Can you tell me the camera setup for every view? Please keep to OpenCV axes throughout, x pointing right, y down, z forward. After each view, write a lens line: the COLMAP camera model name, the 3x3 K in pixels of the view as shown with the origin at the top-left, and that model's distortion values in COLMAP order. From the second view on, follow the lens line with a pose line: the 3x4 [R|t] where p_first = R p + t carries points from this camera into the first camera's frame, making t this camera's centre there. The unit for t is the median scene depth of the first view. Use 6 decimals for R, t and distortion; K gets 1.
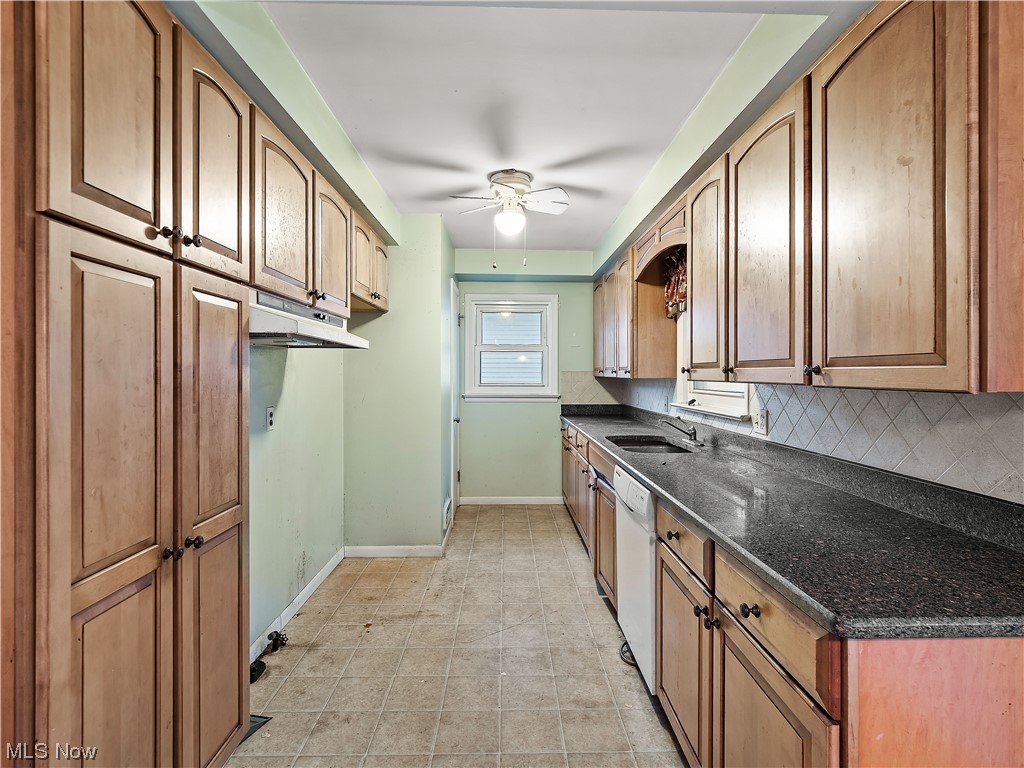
lens RADIAL K [[512.1, 0, 516.3], [0, 512.1, 377.2], [0, 0, 1]] dist [0.014043, -0.010444]
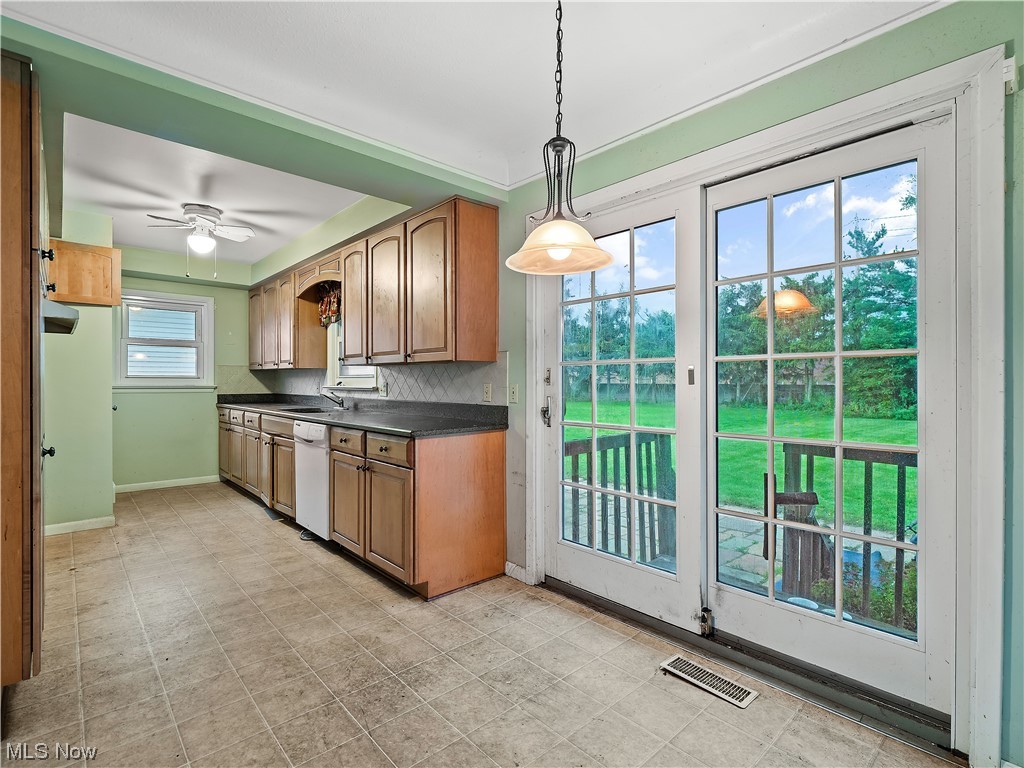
lens RADIAL K [[512.1, 0, 516.3], [0, 512.1, 377.2], [0, 0, 1]] dist [0.014043, -0.010444]
pose [[0.755732, 0.007103, 0.654843, -0.281614], [0.003466, 0.999884, -0.014844, 0.061578], [-0.654872, 0.013488, 0.755619, -0.532840]]
